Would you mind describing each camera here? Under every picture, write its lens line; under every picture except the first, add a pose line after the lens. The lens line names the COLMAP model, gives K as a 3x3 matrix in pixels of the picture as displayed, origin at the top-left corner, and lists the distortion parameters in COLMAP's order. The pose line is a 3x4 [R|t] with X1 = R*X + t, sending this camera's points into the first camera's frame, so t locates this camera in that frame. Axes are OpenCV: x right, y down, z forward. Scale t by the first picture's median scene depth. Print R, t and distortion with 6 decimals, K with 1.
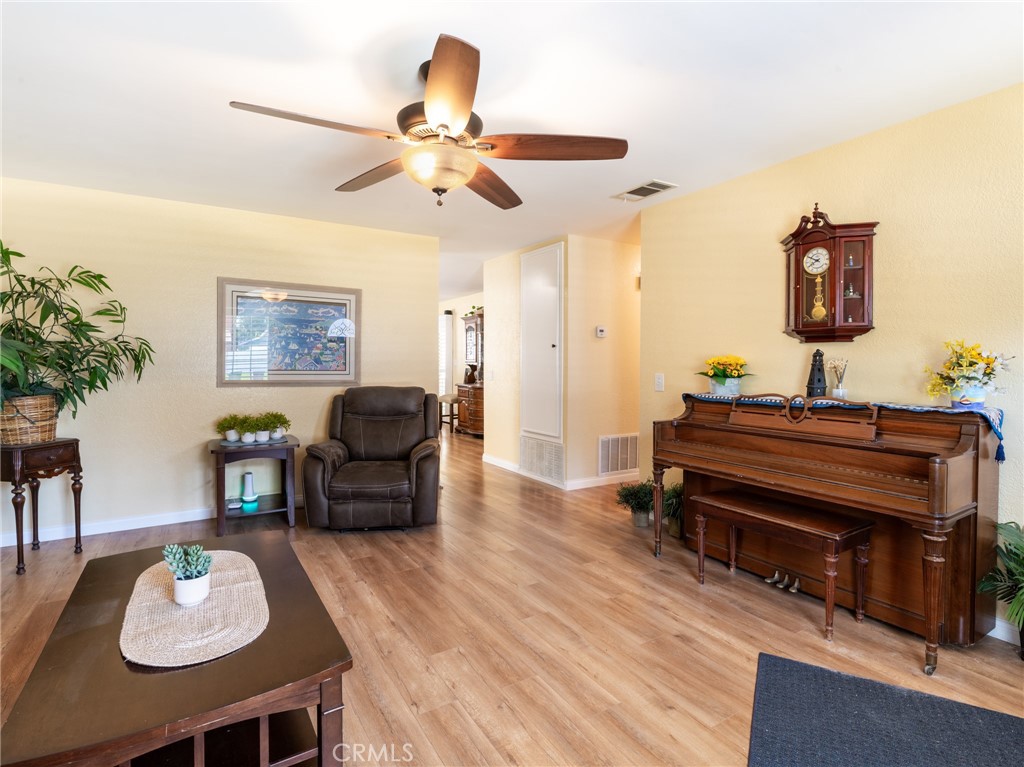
lens RADIAL K [[523.2, 0, 501.8], [0, 523.2, 370.9], [0, 0, 1]] dist [0.005330, -0.006792]
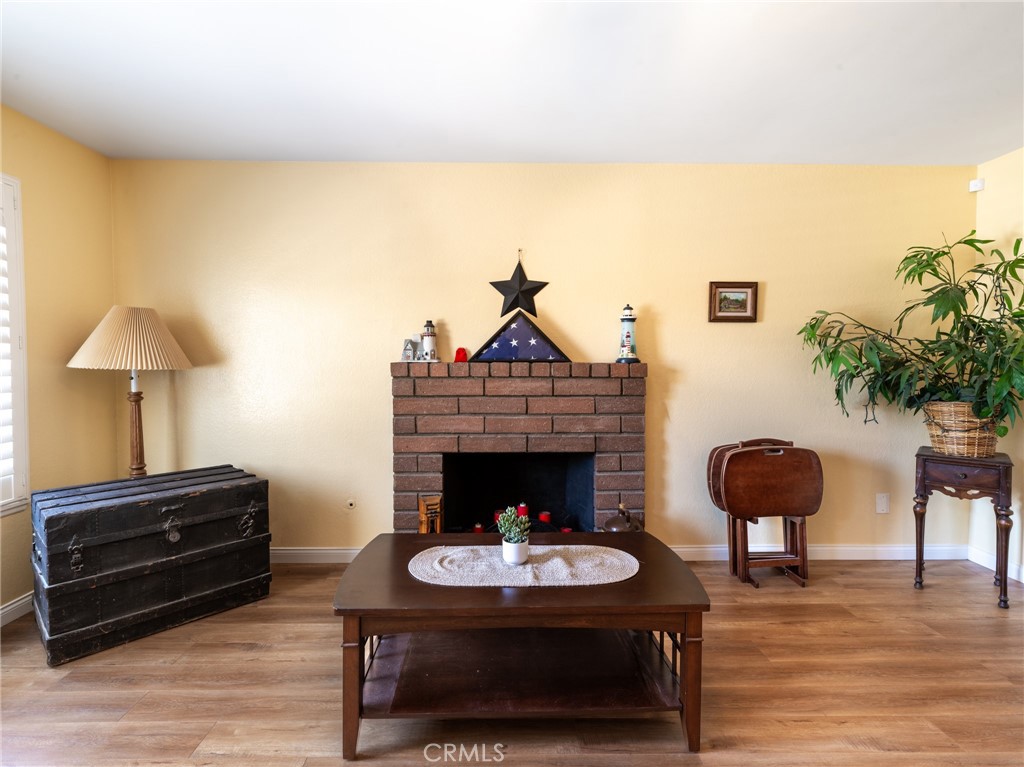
lens RADIAL K [[523.2, 0, 510.7], [0, 523.2, 371.4], [0, 0, 1]] dist [0.005330, -0.006792]
pose [[-0.508579, 0.022530, -0.860720, 0.228773], [-0.014884, 0.999278, 0.034951, -0.021838], [0.860887, 0.030586, -0.507877, 0.751701]]
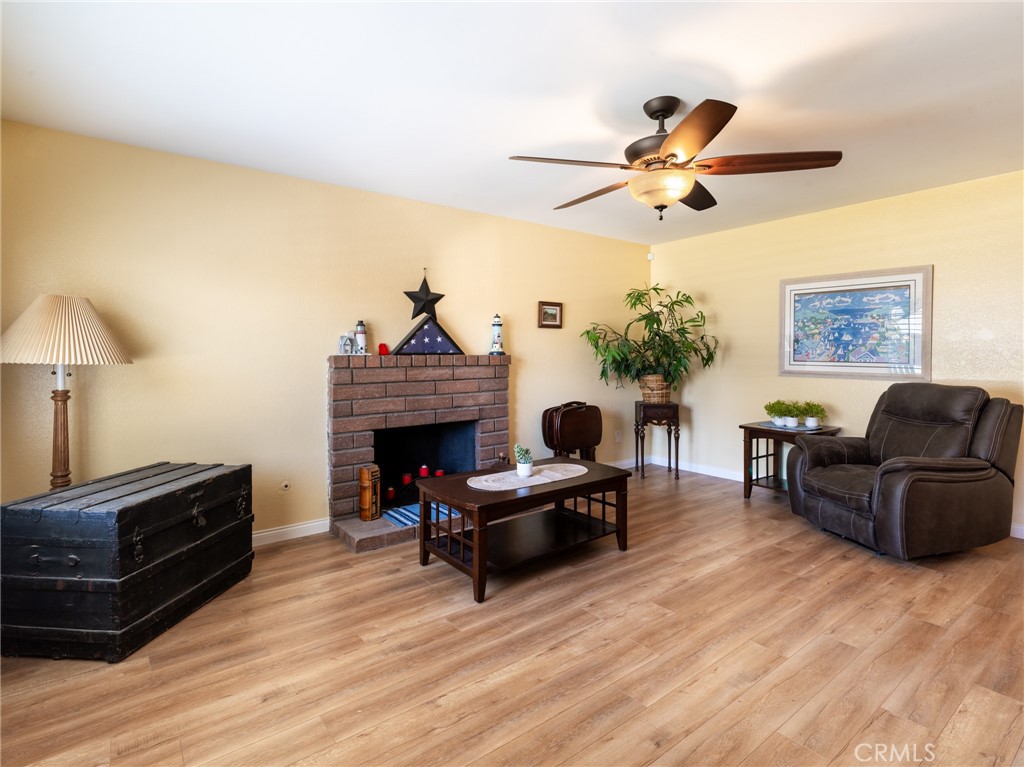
lens RADIAL K [[523.2, 0, 512.7], [0, 523.2, 365.0], [0, 0, 1]] dist [0.005330, -0.006792]
pose [[0.103038, 0.023110, -0.994409, 0.648698], [-0.012863, 0.999677, 0.021900, -0.011696], [0.994594, 0.010535, 0.103302, 0.361044]]
